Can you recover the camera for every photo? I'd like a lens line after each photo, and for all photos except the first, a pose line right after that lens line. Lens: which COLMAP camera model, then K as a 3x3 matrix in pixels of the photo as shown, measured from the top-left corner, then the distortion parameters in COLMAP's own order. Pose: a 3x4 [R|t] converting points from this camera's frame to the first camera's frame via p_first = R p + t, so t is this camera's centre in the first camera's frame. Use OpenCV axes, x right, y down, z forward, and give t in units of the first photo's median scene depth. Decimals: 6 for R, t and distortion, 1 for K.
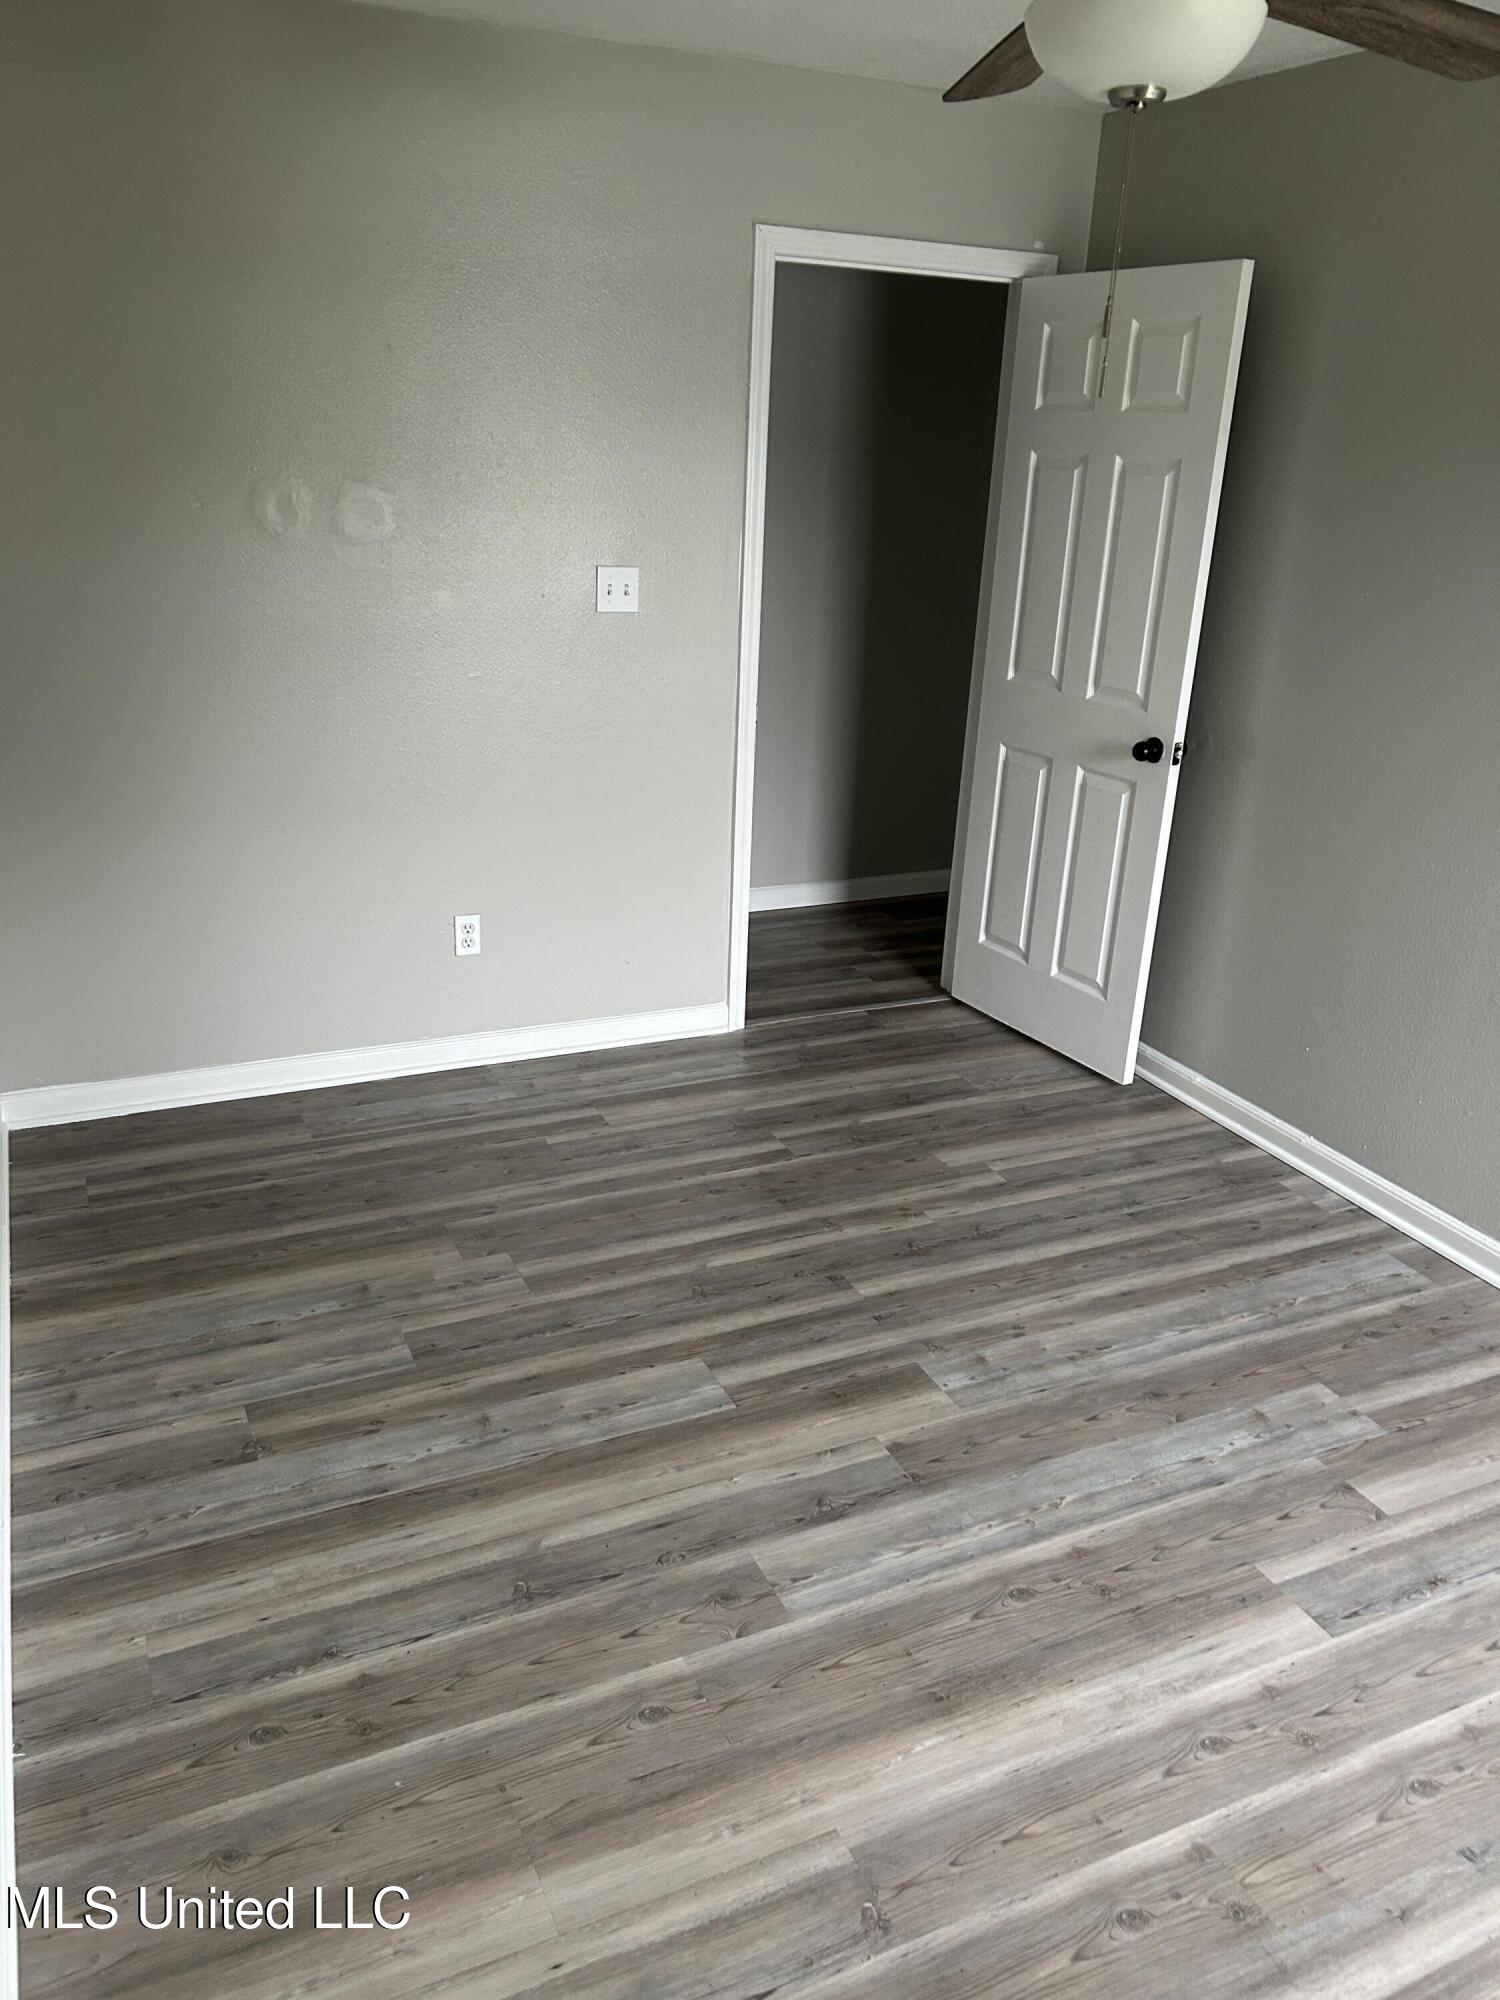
lens RADIAL K [[1510.1, 0, 762.7], [0, 1510.1, 1000.6], [0, 0, 1]] dist [0.030093, -0.009741]
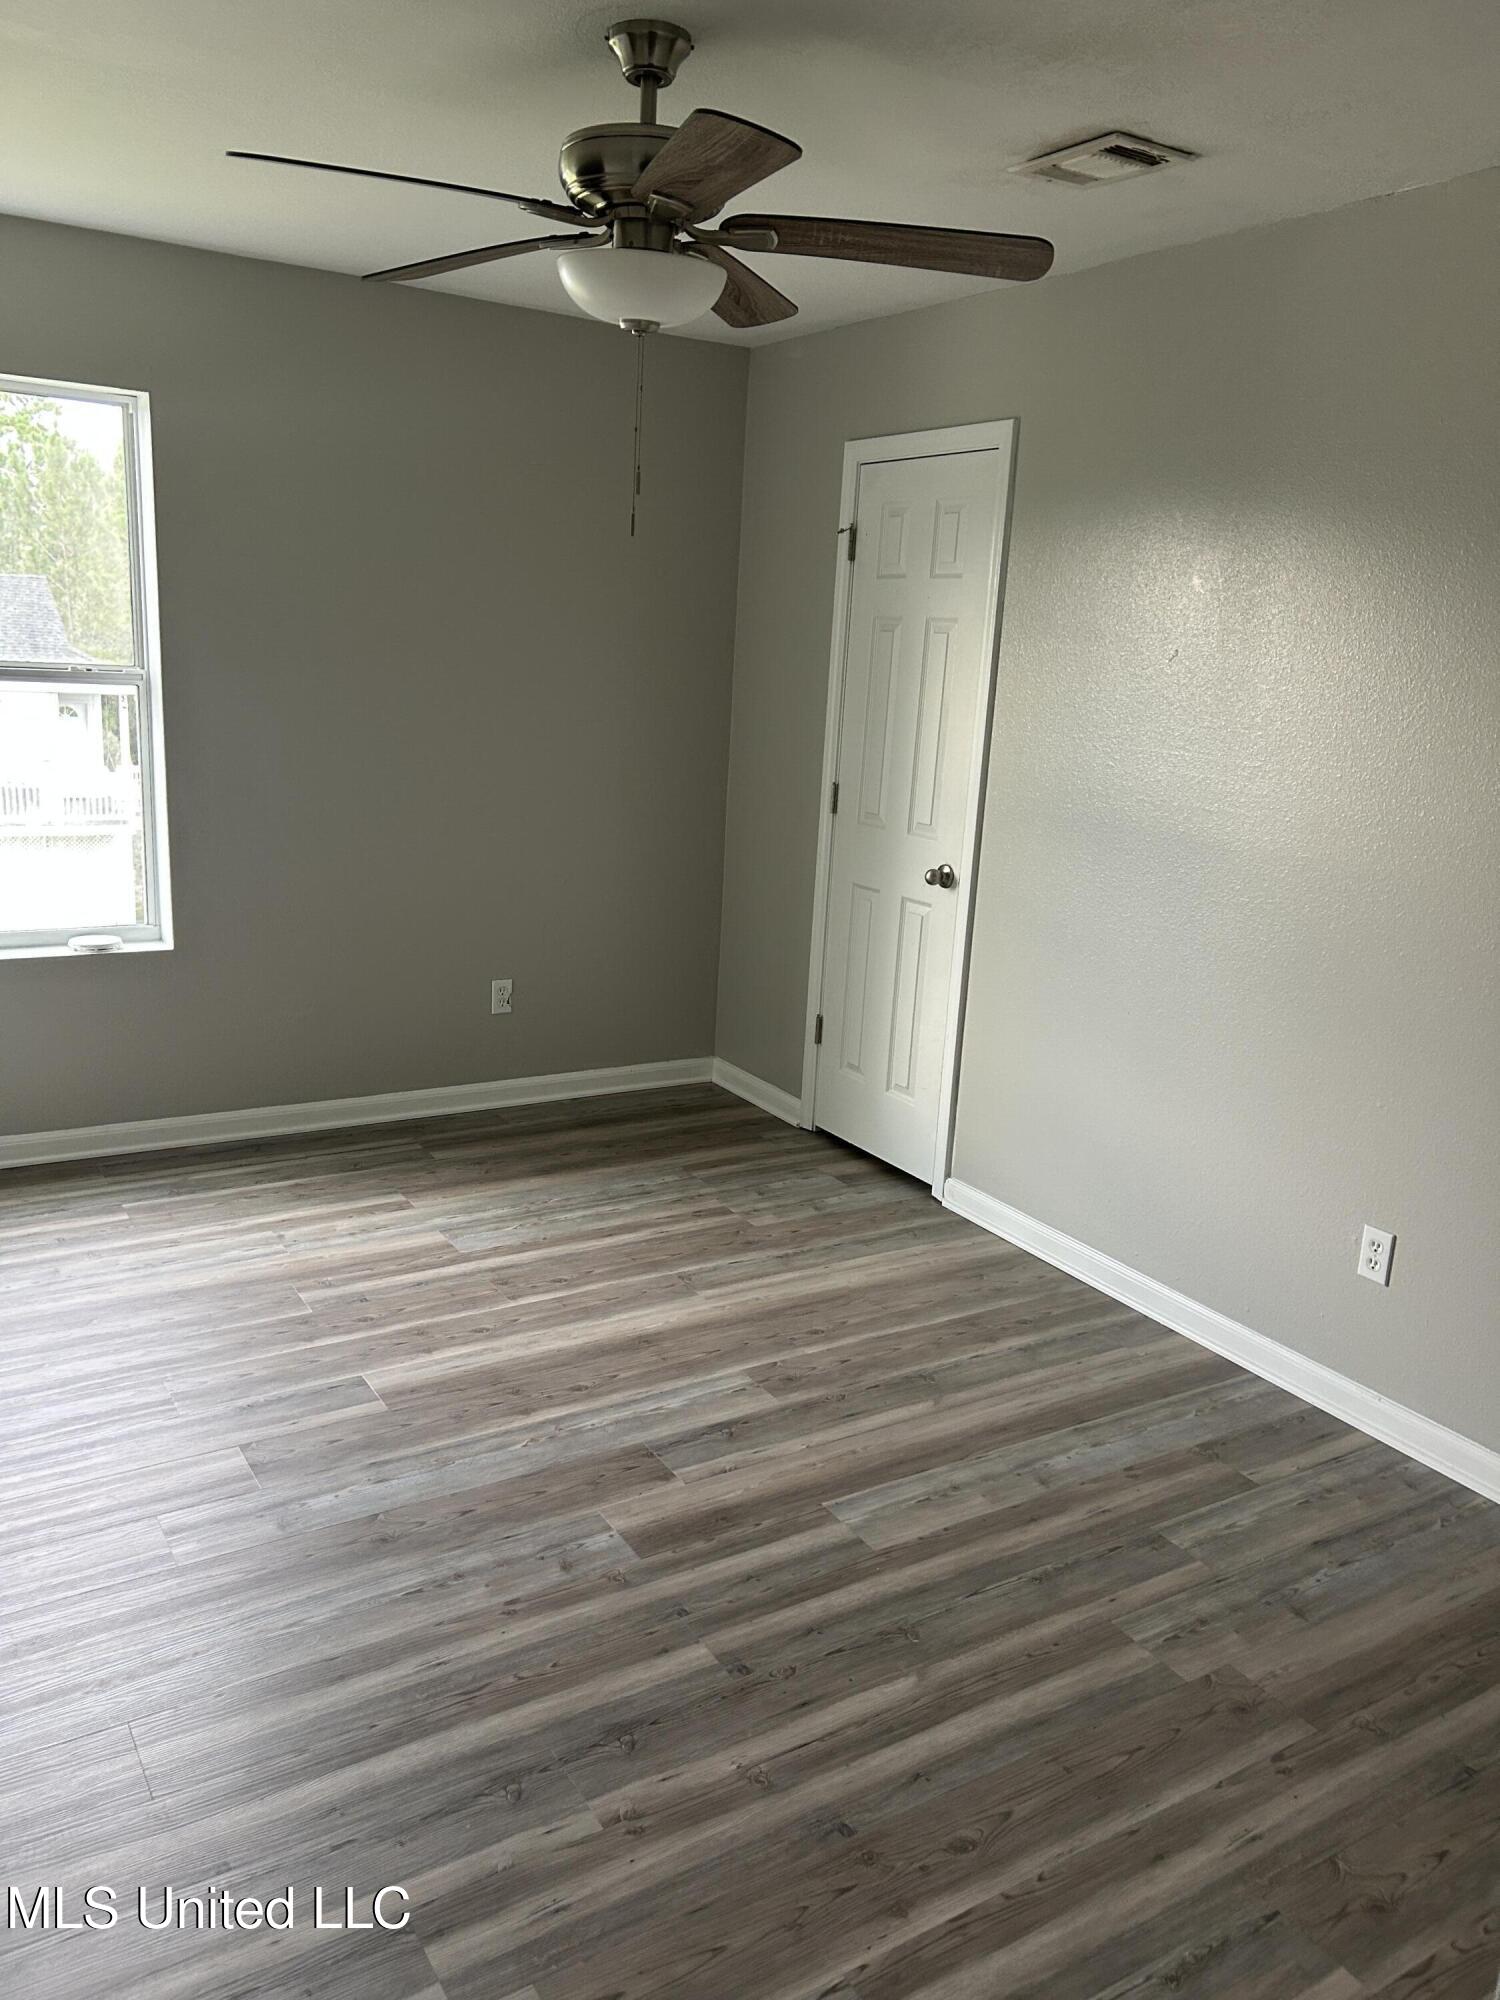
lens RADIAL K [[1510.1, 0, 762.7], [0, 1510.1, 1000.6], [0, 0, 1]] dist [0.030093, -0.009741]
pose [[-0.988358, -0.060484, -0.139610, 0.182403], [-0.128091, 0.825967, 0.548973, -0.561407], [0.082110, 0.560464, -0.824098, 1.625419]]
